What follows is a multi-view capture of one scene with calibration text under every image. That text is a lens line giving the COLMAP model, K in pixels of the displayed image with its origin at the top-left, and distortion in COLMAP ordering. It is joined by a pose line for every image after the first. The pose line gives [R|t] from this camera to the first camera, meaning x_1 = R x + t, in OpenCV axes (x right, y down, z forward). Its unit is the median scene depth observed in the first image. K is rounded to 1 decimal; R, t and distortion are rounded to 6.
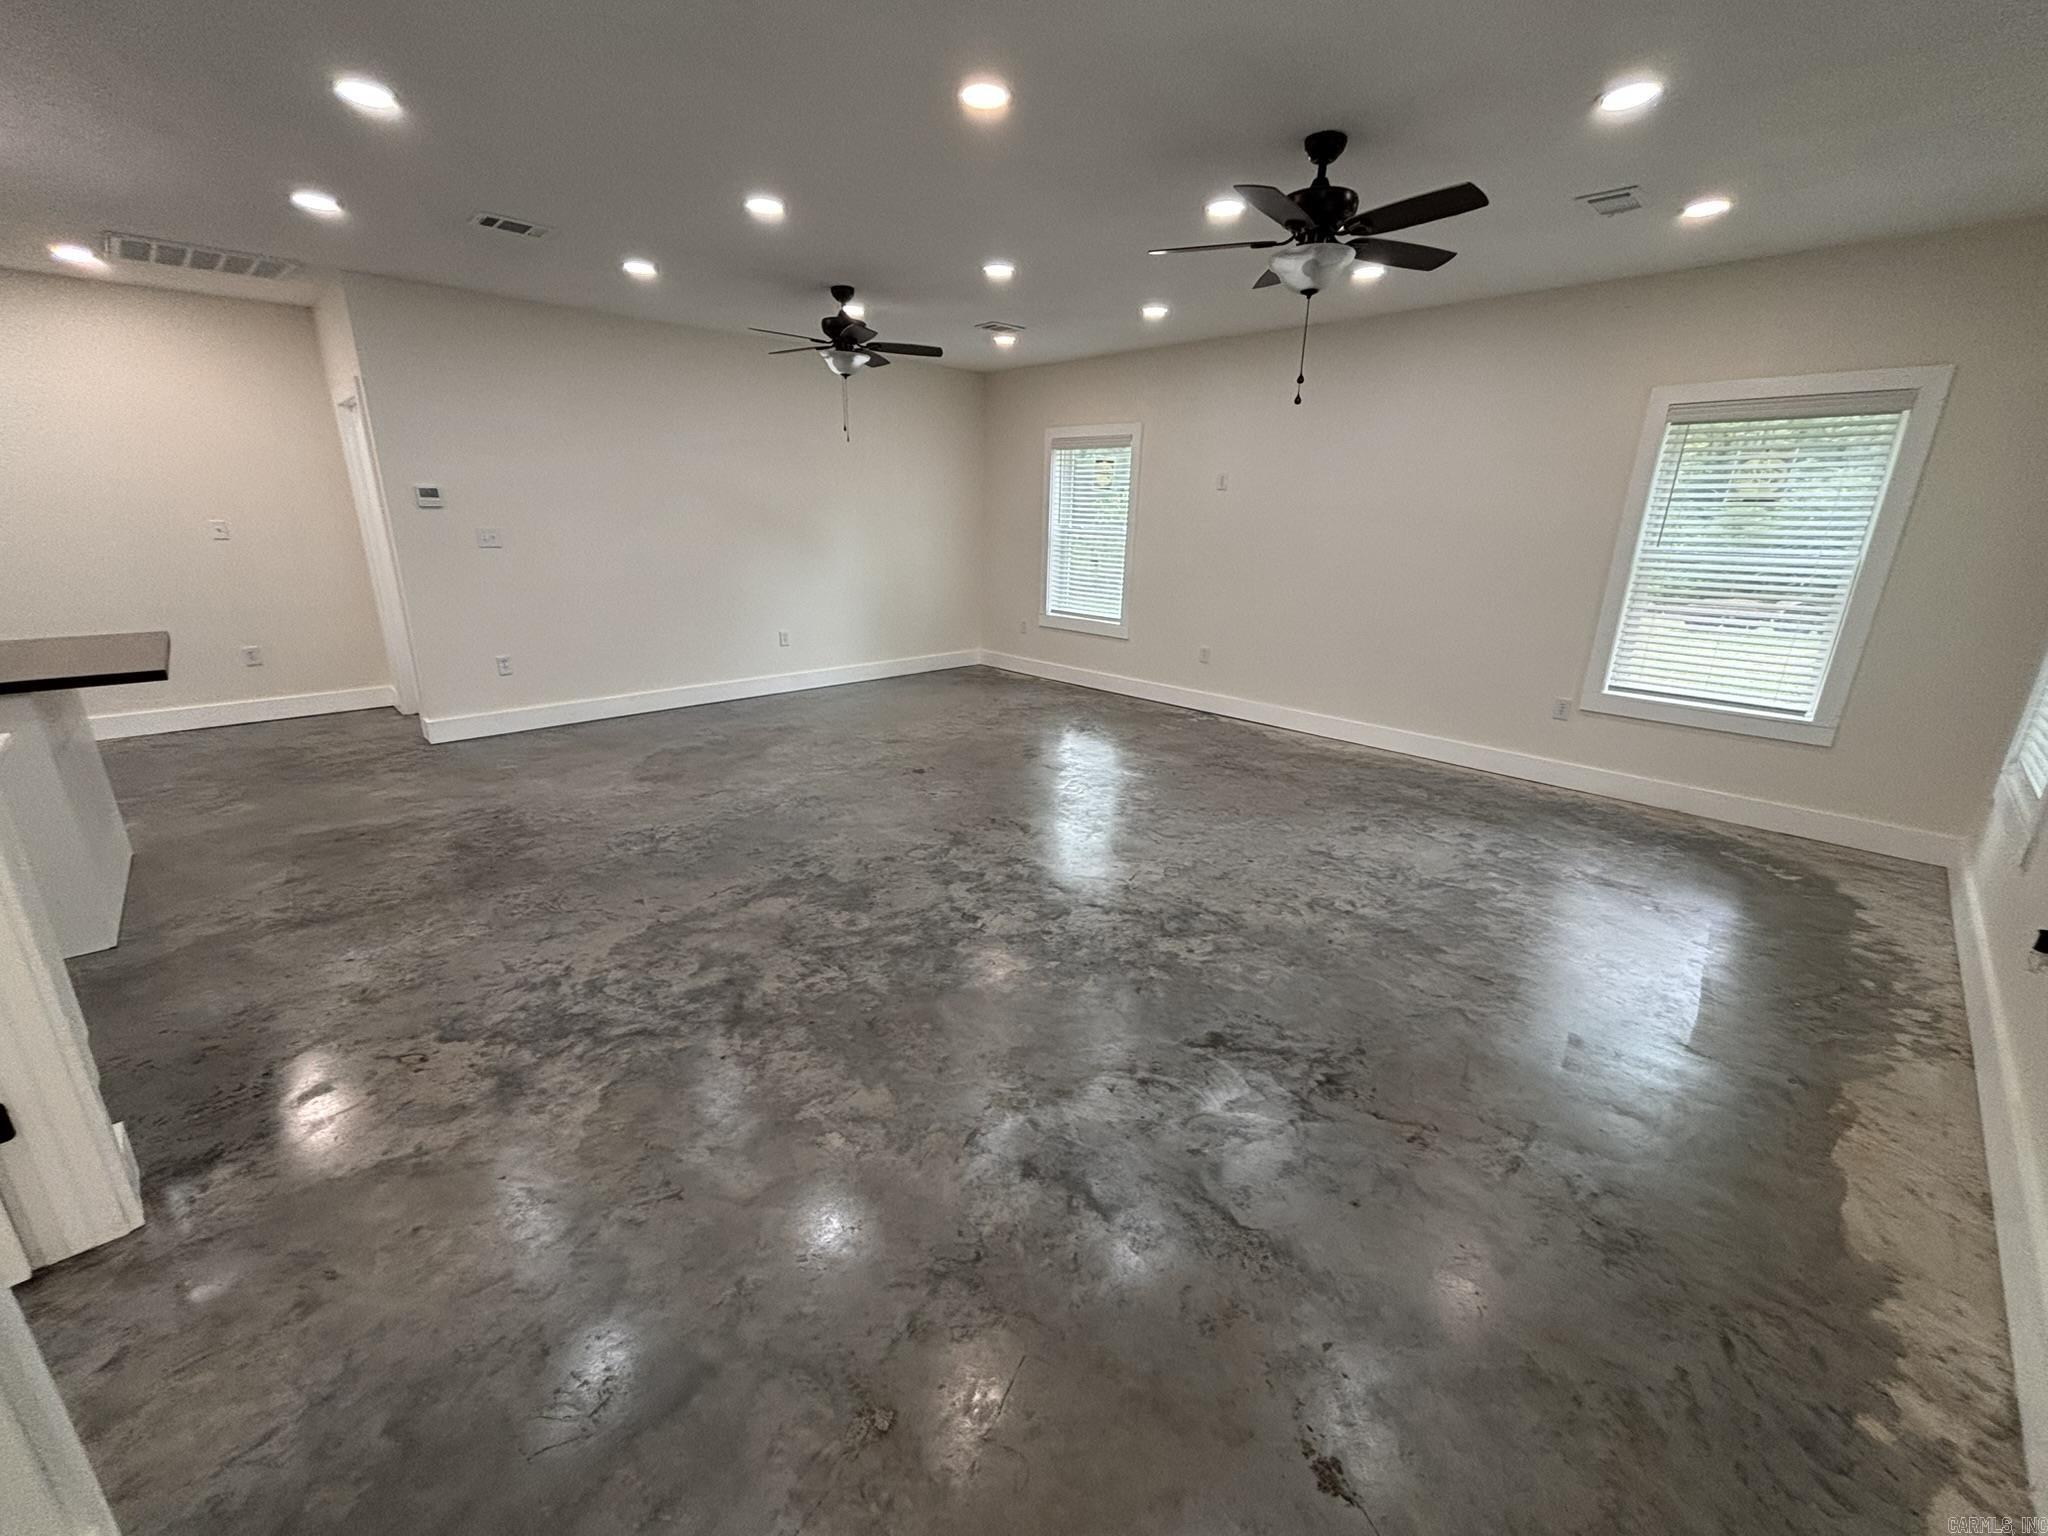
lens RADIAL K [[820.7, 0, 1026.5], [0, 820.7, 764.5], [0, 0, 1]] dist [0.001945, -0.001735]
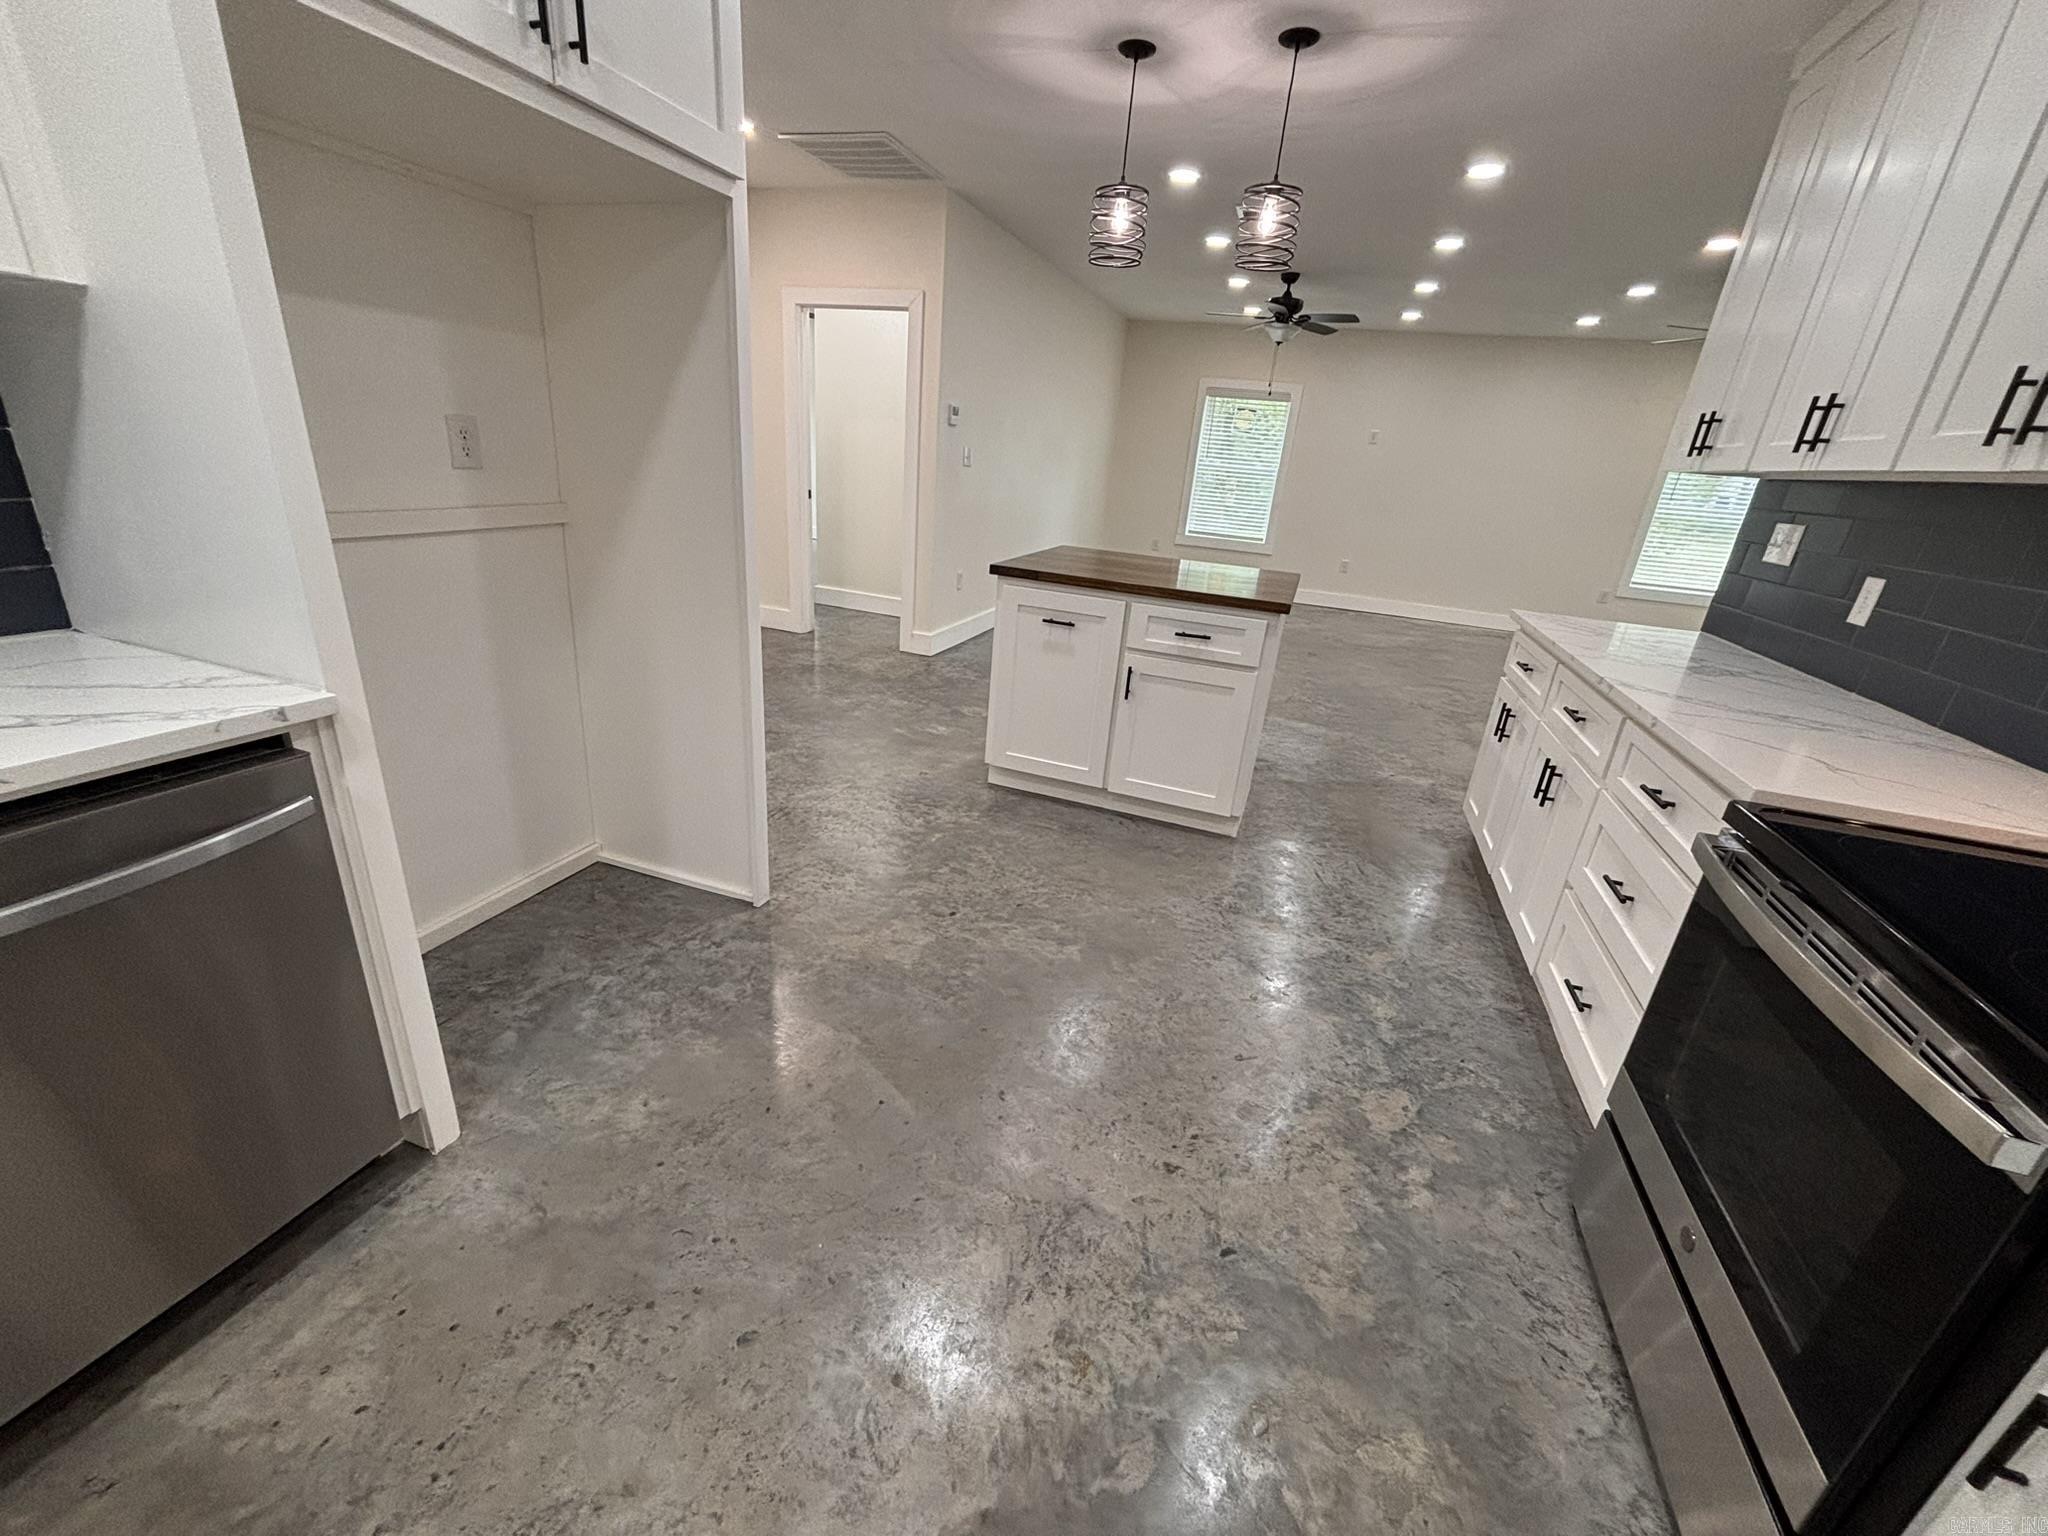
lens RADIAL K [[820.7, 0, 1017.4], [0, 820.7, 769.0], [0, 0, 1]] dist [0.001945, -0.001735]
pose [[0.898567, -0.111378, 0.424467, -1.565339], [0.069557, 0.991176, 0.112833, 0.012018], [-0.433289, -0.071863, 0.898386, -0.017574]]
